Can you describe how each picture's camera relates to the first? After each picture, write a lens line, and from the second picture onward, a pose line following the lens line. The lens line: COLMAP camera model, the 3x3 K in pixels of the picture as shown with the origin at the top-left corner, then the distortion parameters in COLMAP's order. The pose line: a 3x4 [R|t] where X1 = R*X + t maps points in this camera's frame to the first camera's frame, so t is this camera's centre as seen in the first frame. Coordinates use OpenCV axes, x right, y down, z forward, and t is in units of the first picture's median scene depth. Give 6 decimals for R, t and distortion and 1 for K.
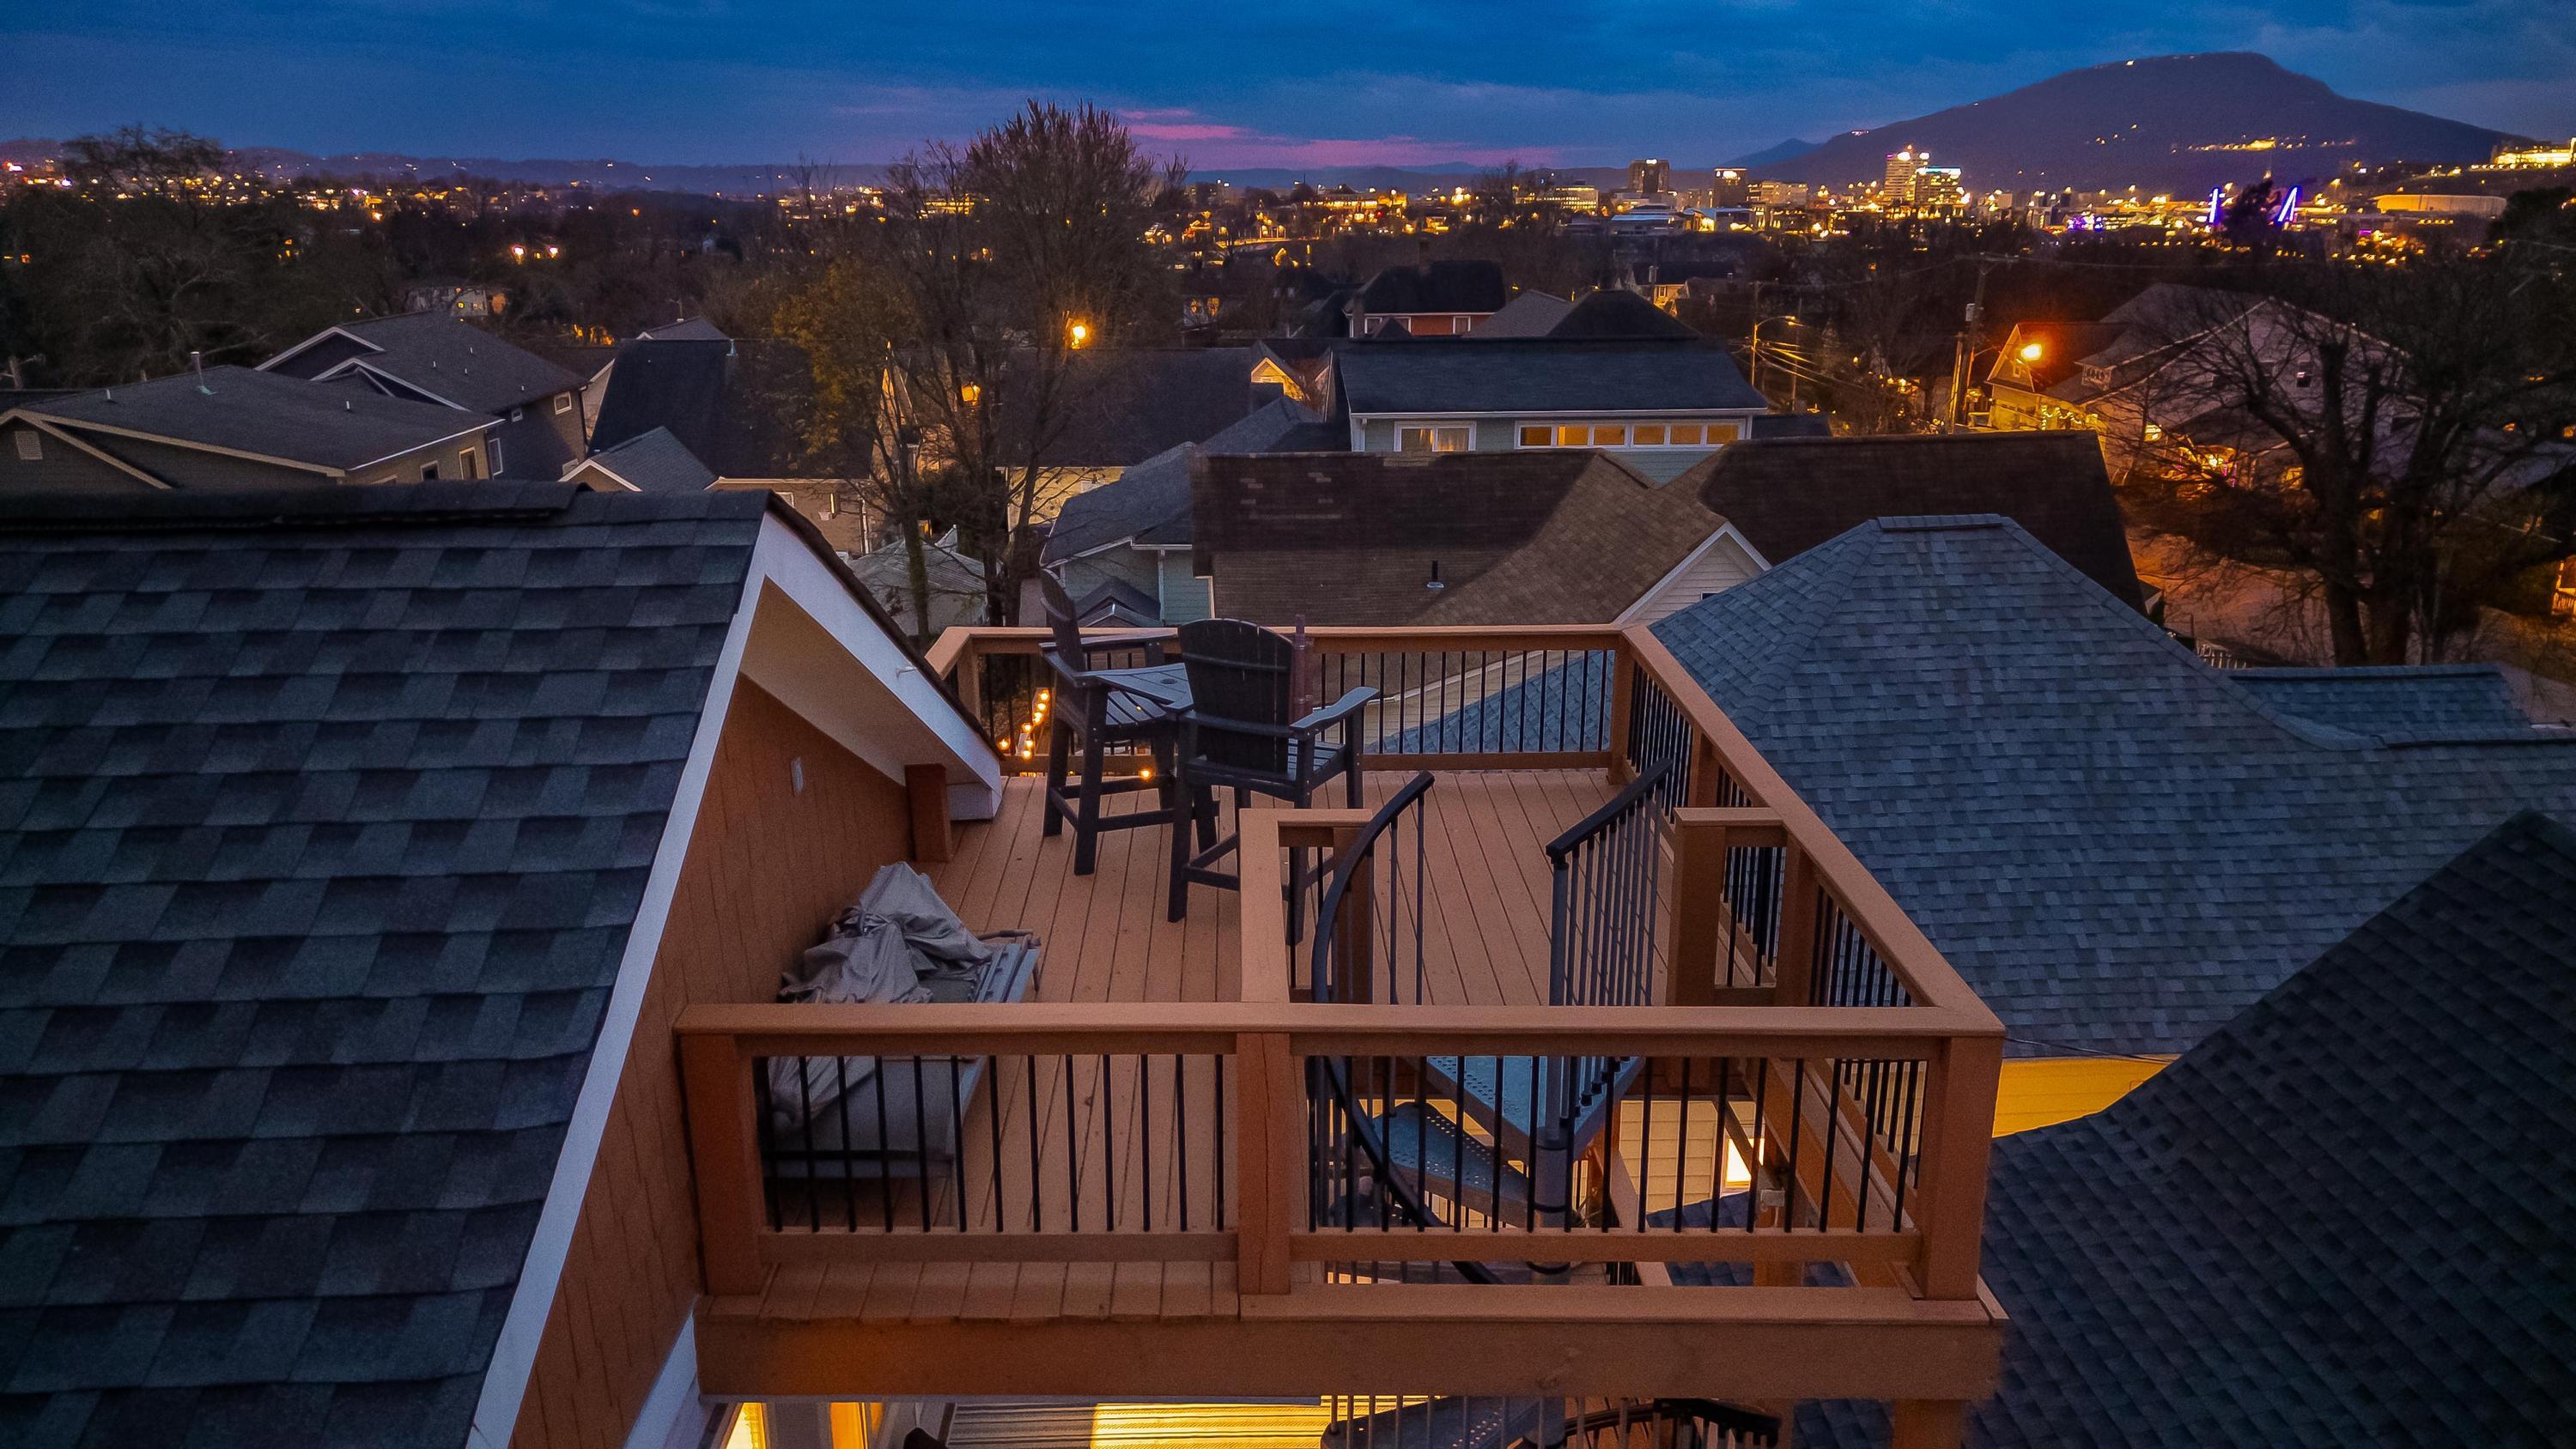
lens RADIAL K [[1794.5, 0, 1299.9], [0, 1794.5, 723.1], [0, 0, 1]] dist [0.131793, -0.164814]
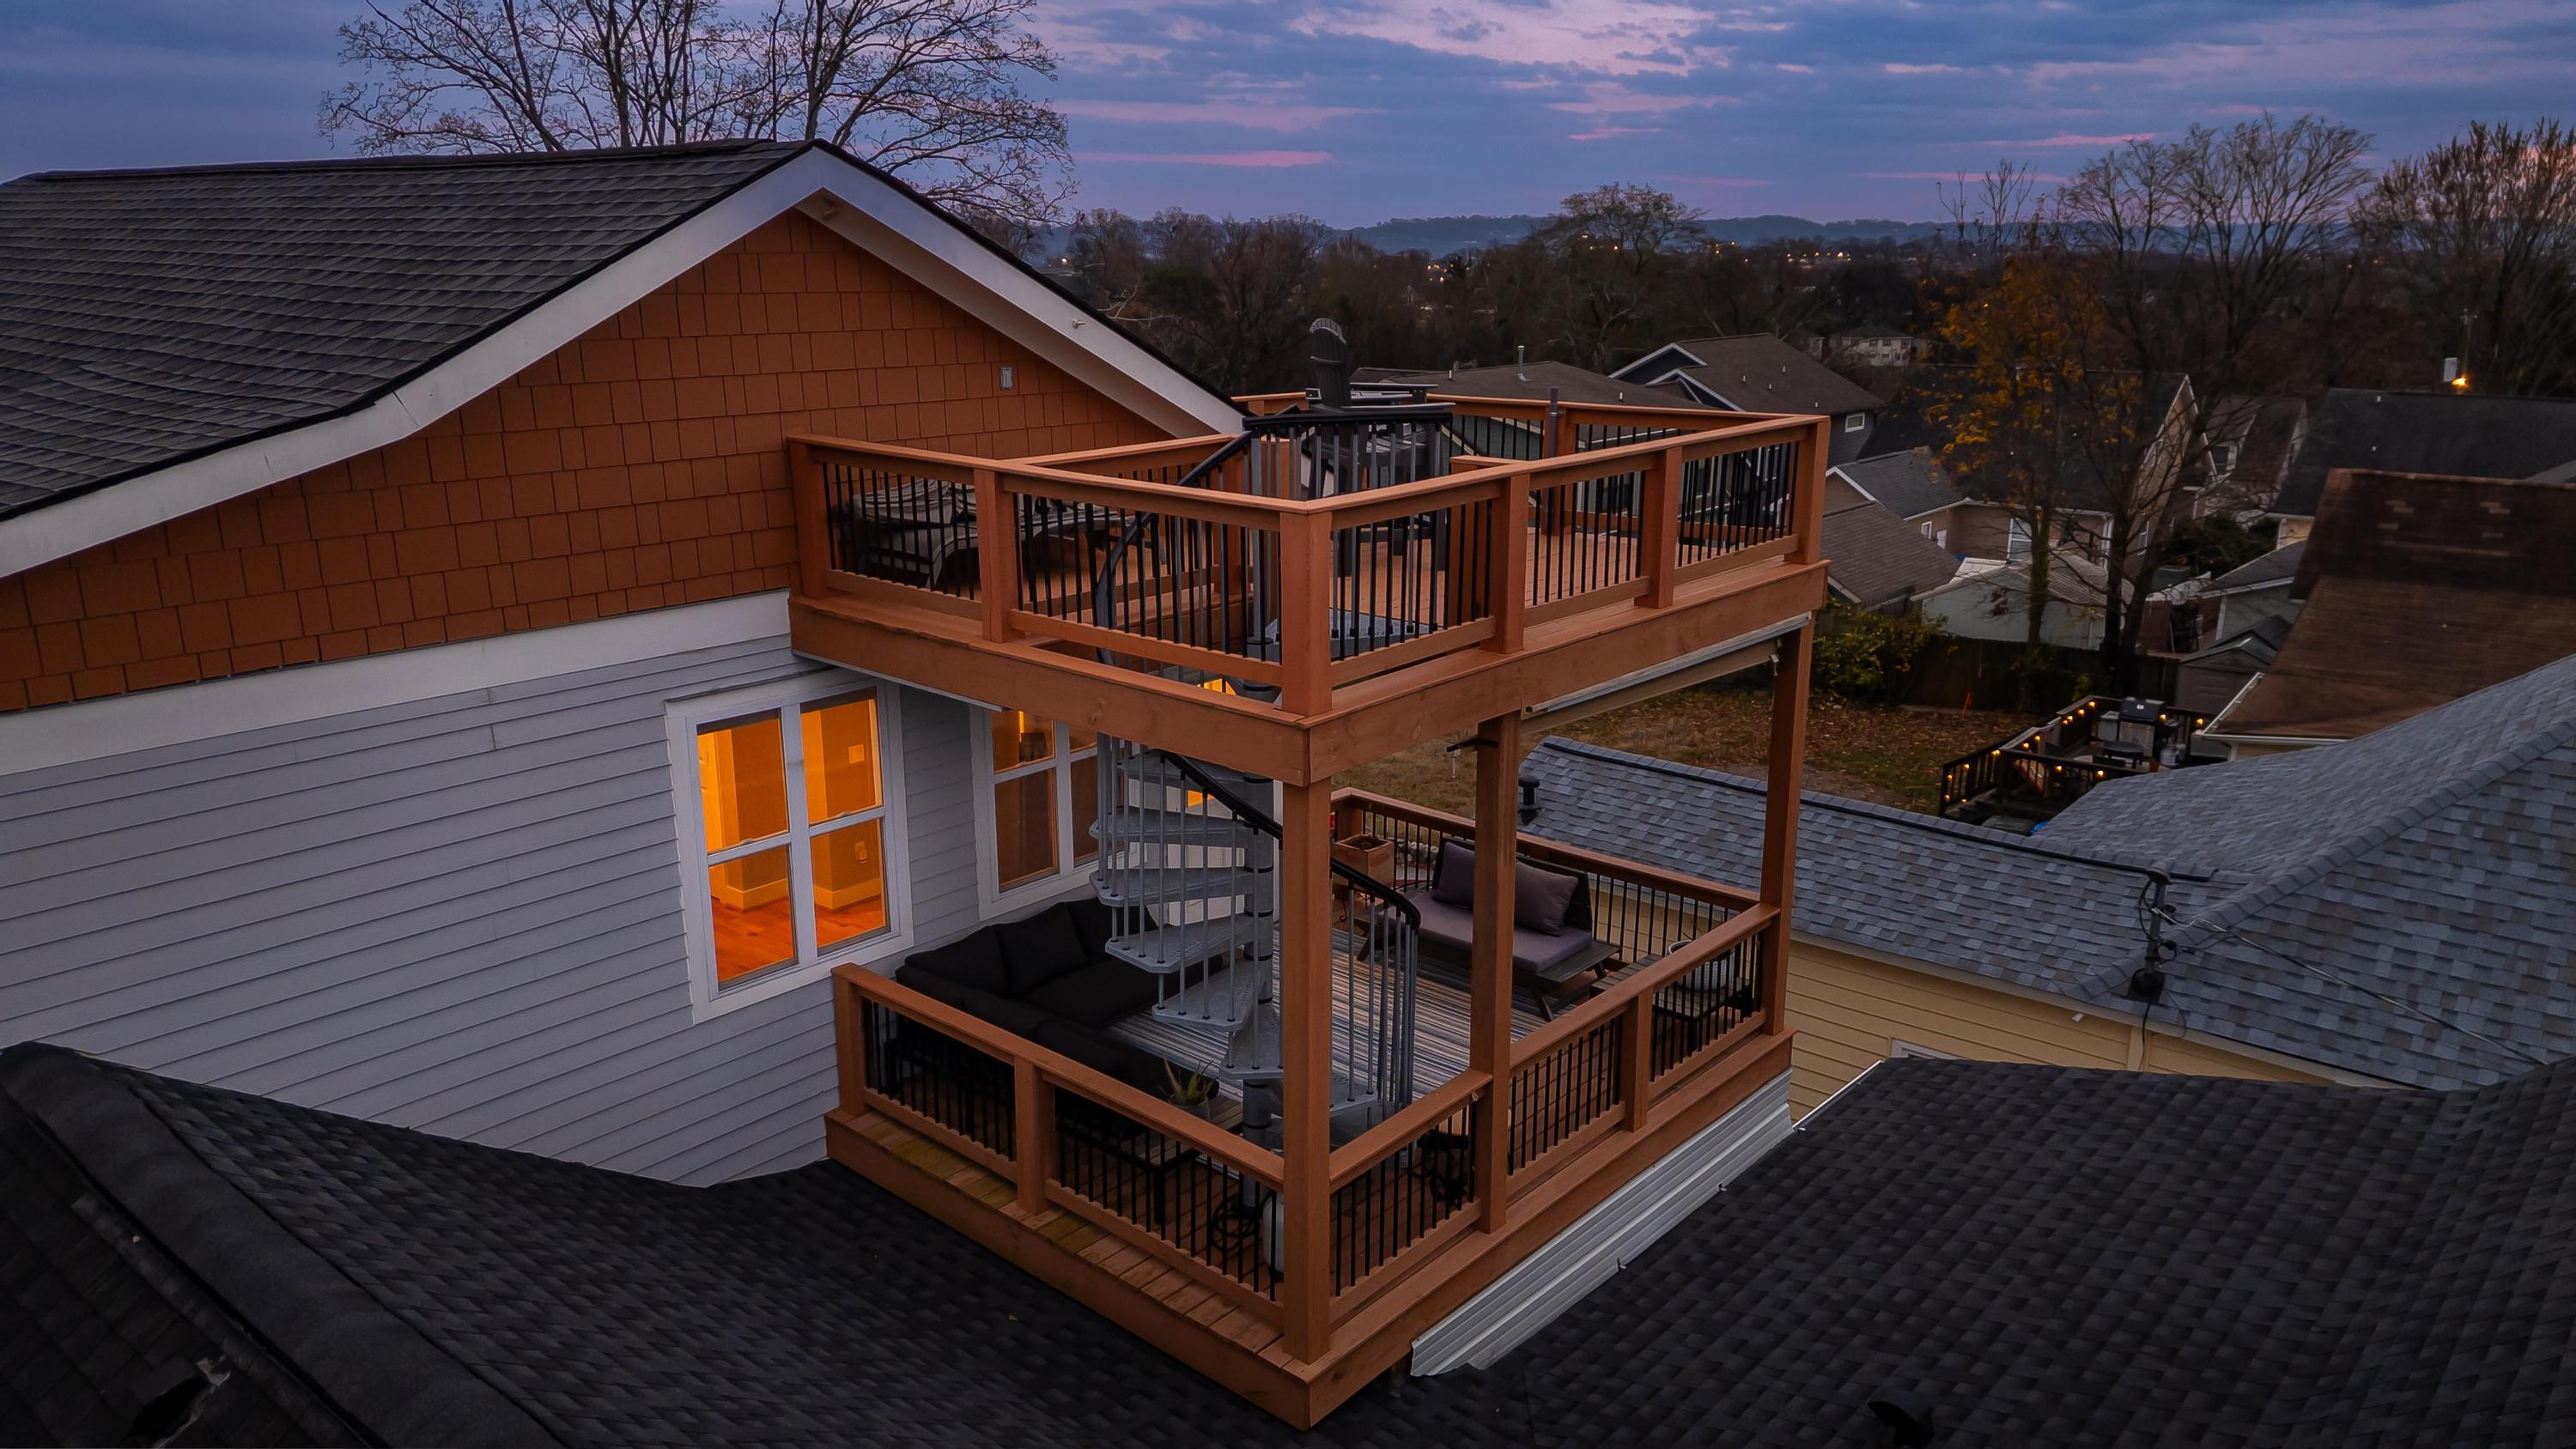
lens RADIAL K [[1836.6, 0, 1288.0], [0, 1836.6, 724.5], [0, 0, 1]] dist [0.002983, 0.002761]
pose [[0.734325, 0.169624, -0.657263, 0.378878], [-0.190619, 0.980842, 0.040163, 0.076896], [0.651484, 0.095794, 0.752590, -0.020255]]
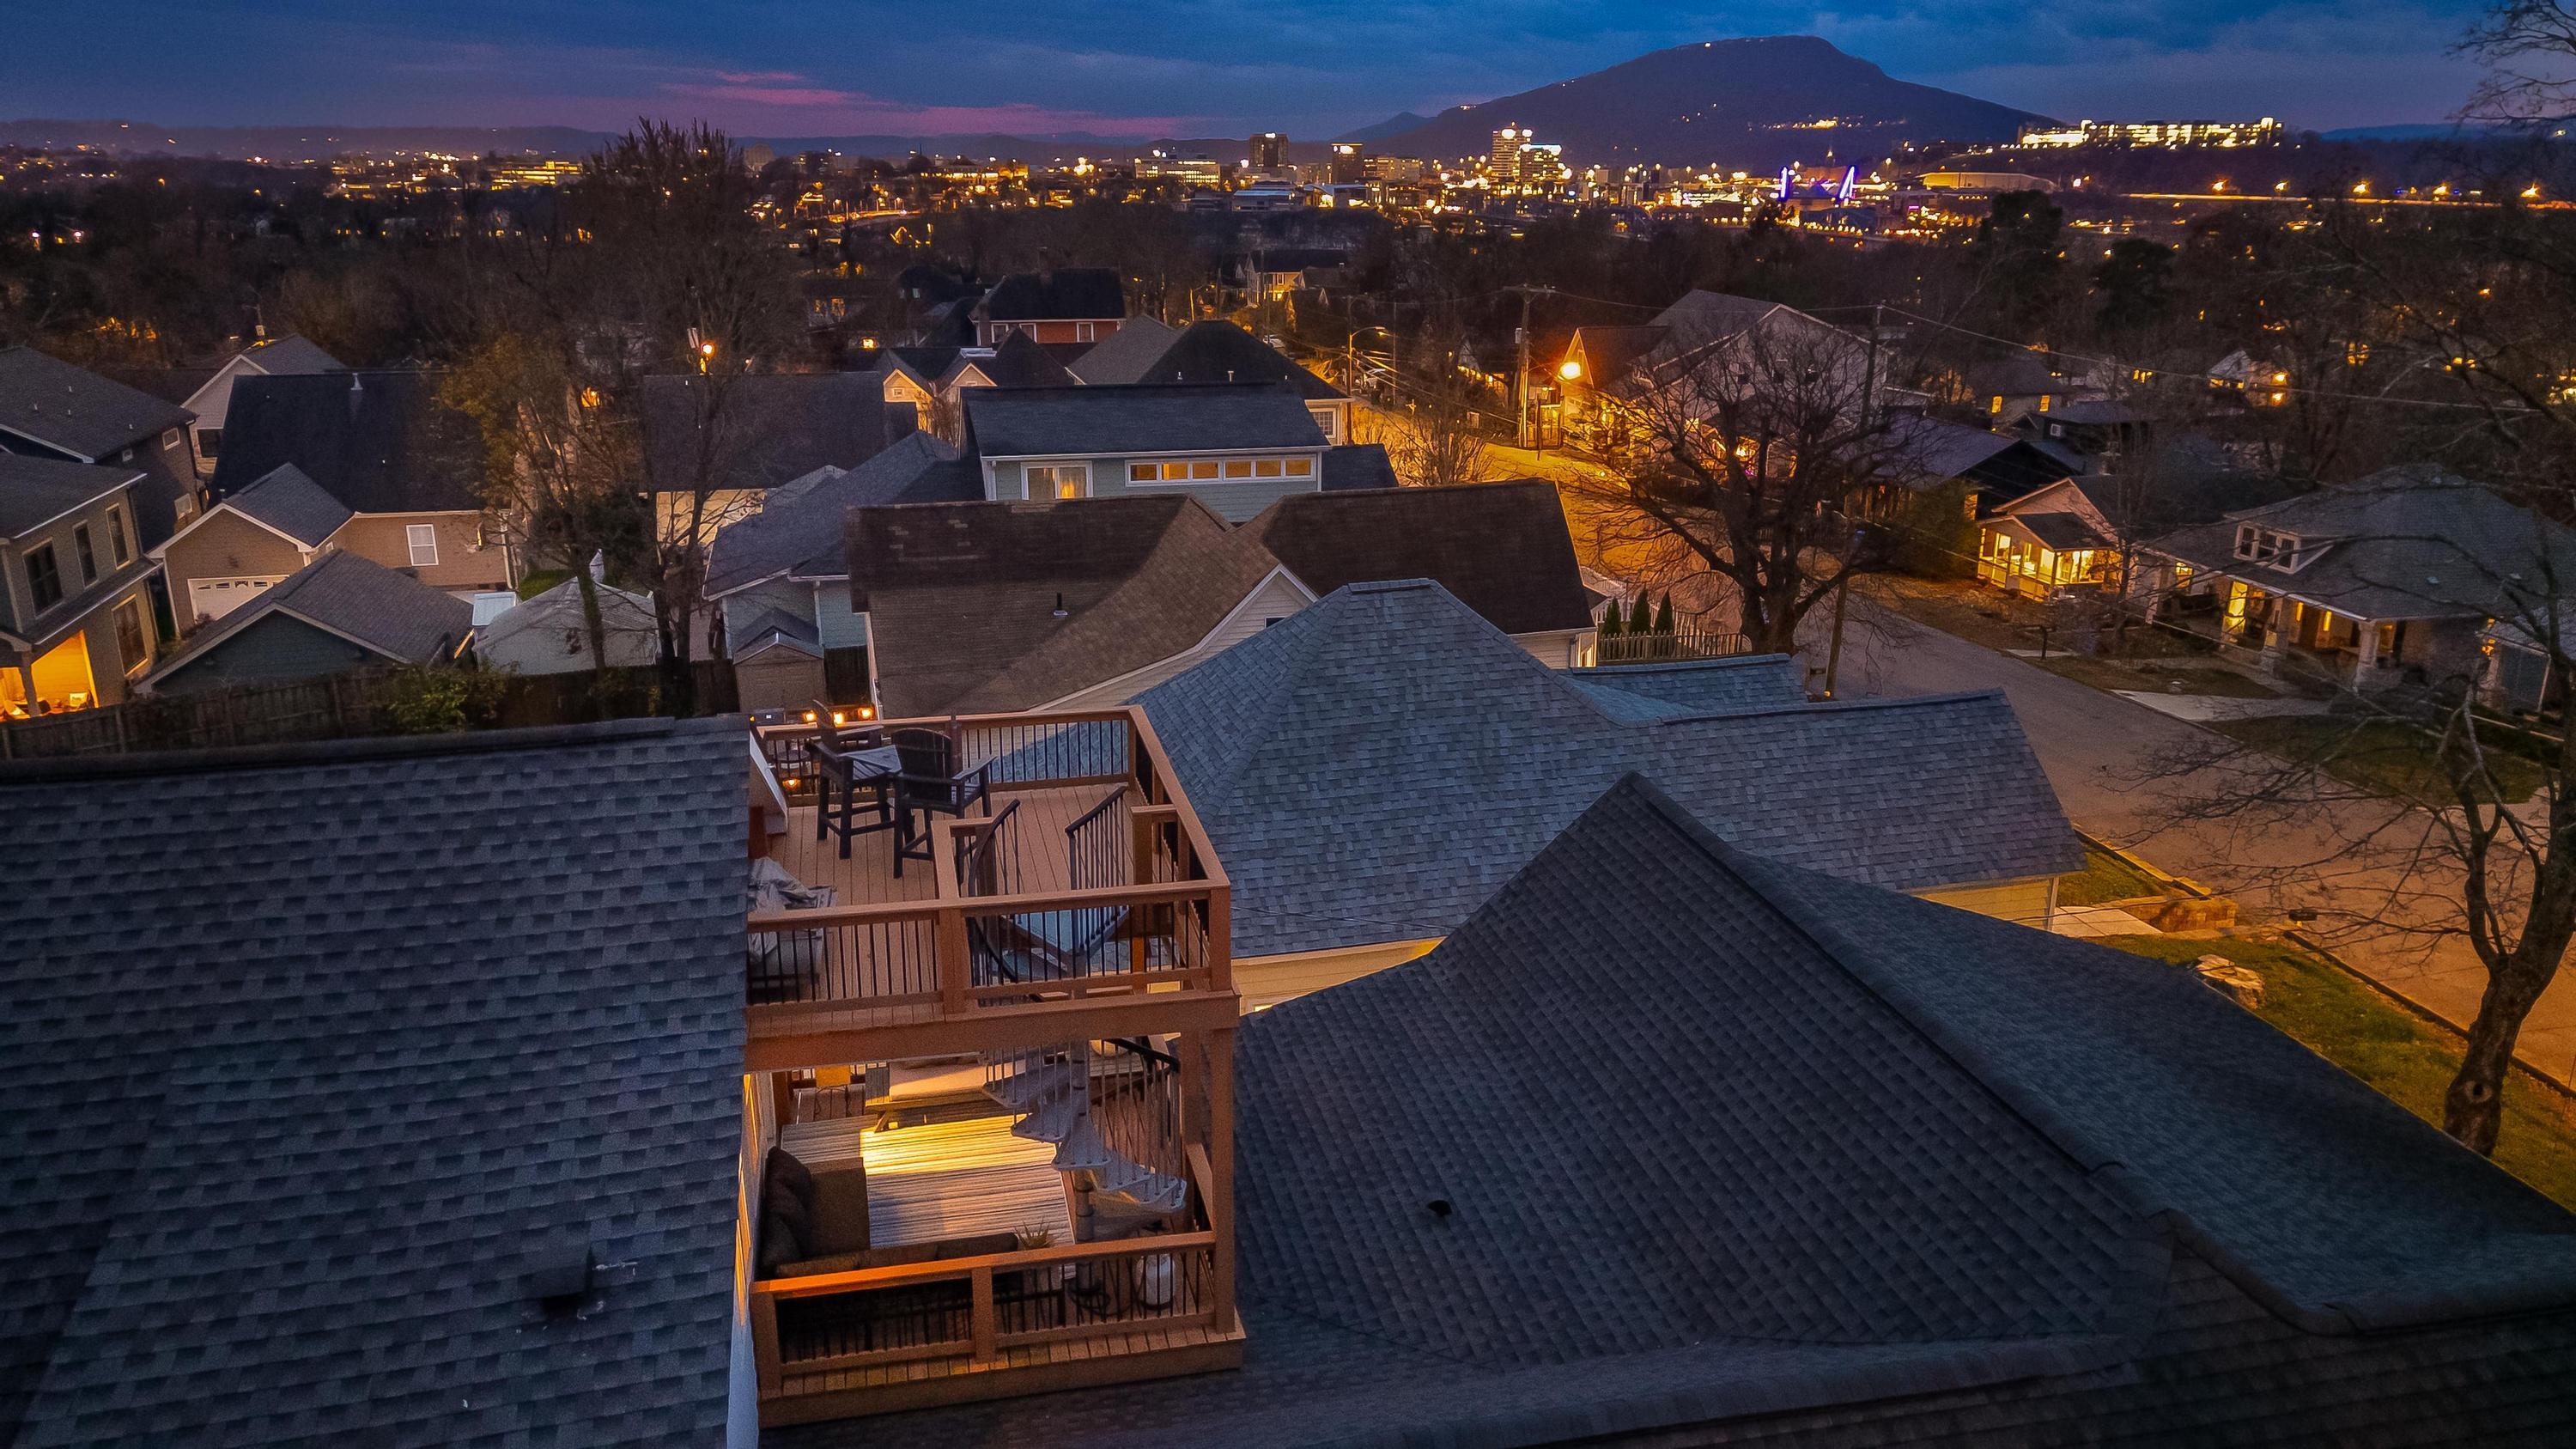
lens RADIAL K [[1795.1, 0, 1299.9], [0, 1795.1, 723.1], [0, 0, 1]] dist [0.131793, -0.164814]
pose [[0.980364, -0.053956, 0.189670, -0.001356], [0.051468, 0.998512, 0.018023, -0.031855], [-0.190360, -0.007907, 0.981682, -0.450543]]
